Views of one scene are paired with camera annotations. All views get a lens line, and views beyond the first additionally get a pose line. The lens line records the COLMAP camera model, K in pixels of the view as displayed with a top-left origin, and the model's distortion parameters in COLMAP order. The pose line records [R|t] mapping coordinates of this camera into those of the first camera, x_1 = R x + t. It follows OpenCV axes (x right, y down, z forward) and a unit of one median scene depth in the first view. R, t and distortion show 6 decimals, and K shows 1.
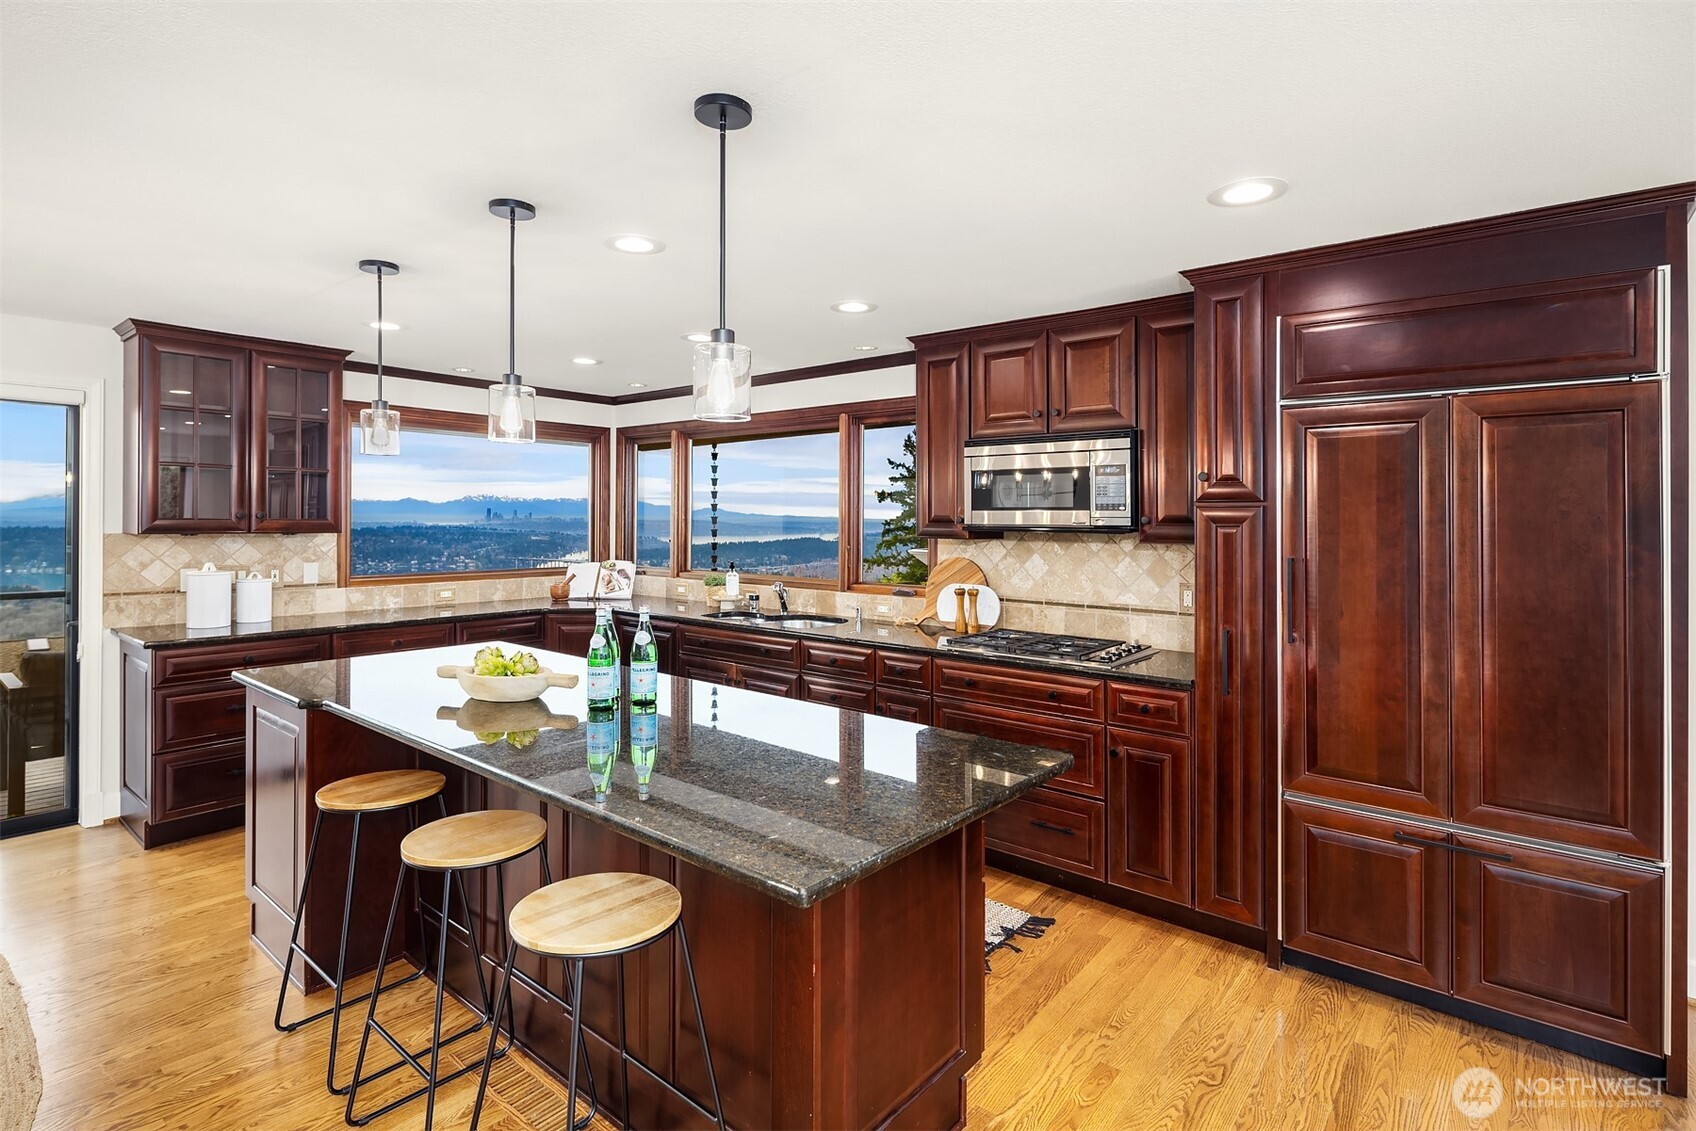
lens RADIAL K [[832.8, 0, 847.7], [0, 832.8, 537.7], [0, 0, 1]] dist [-0.001294, -0.000183]
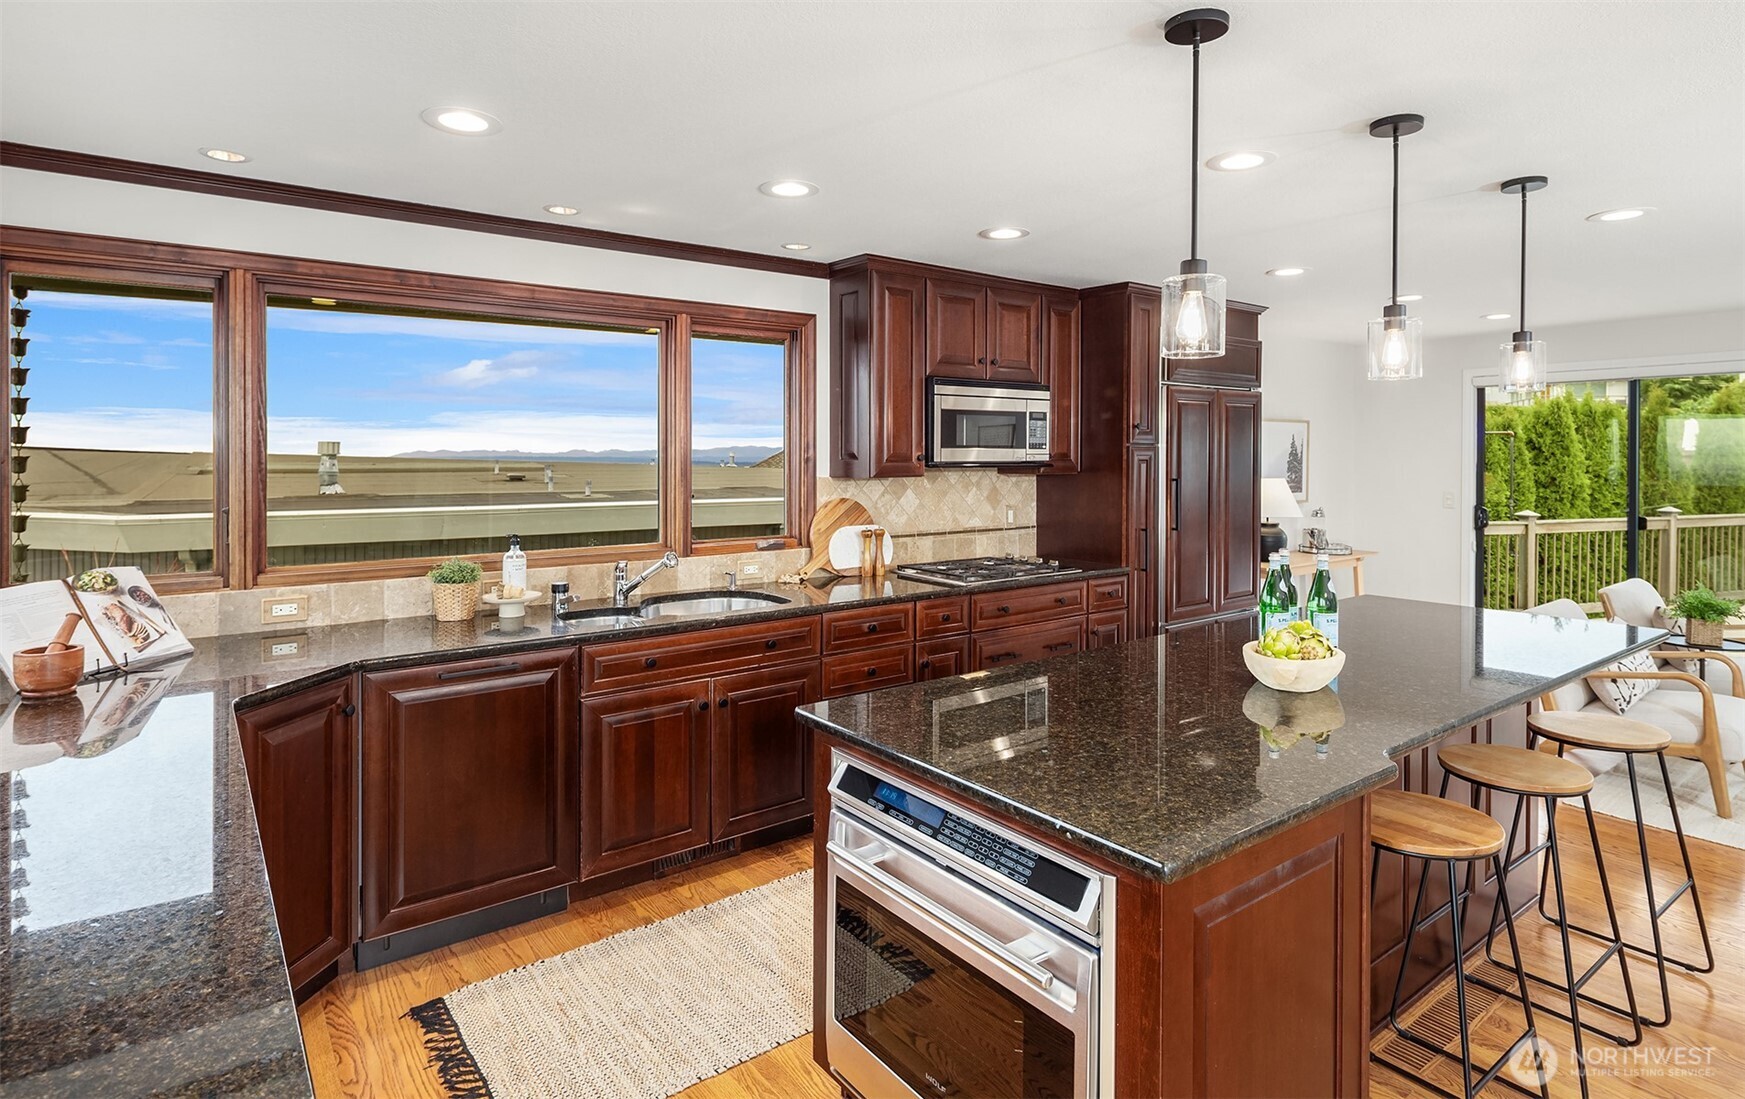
lens RADIAL K [[890.9, 0, 873.3], [0, 890.9, 462.2], [0, 0, 1]] dist [0.000060, 0.000838]
pose [[0.237518, -0.014644, 0.971273, -0.732134], [0.025754, 0.999630, 0.008774, -0.021389], [-0.971042, 0.022930, 0.237807, 0.653171]]
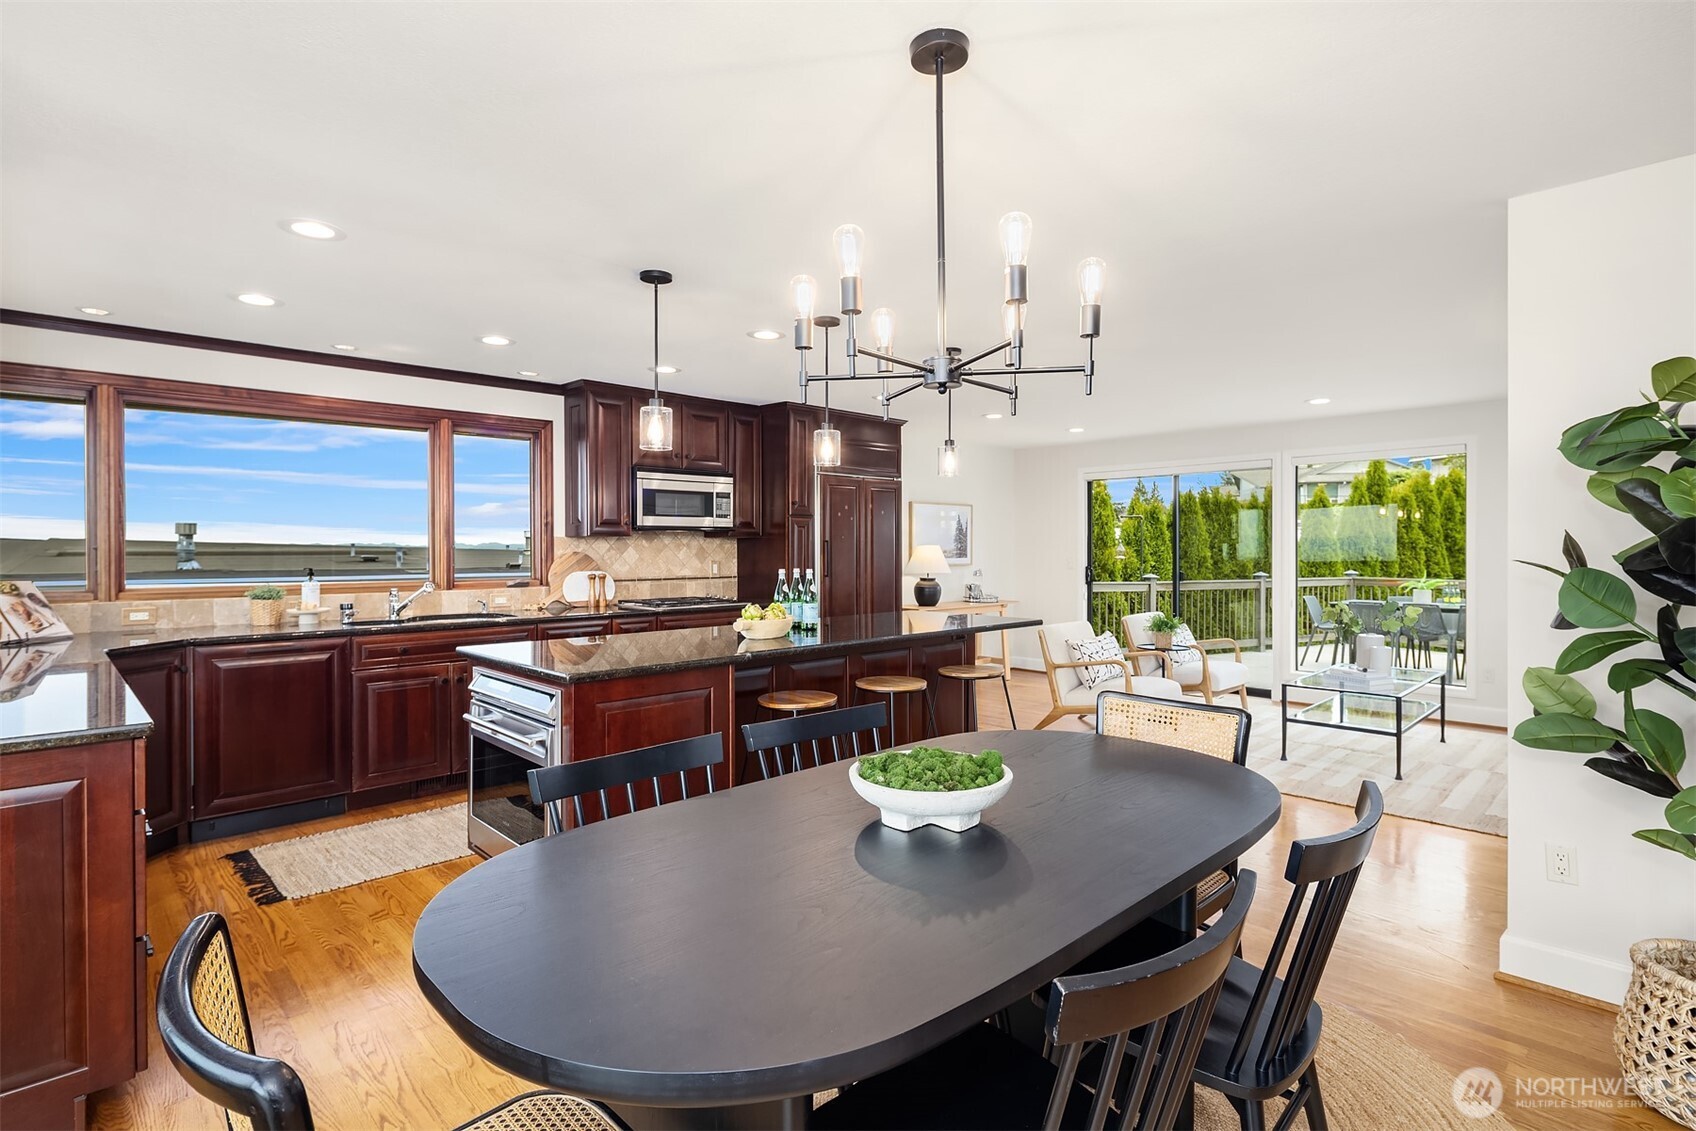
lens RADIAL K [[816.8, 0, 840.5], [0, 816.8, 556.4], [0, 0, 1]] dist [-0.001500, -0.001511]
pose [[0.117399, -0.017964, 0.992922, -0.968085], [0.026236, 0.999544, 0.014981, 0.020328], [-0.992738, 0.024291, 0.117816, 0.392212]]
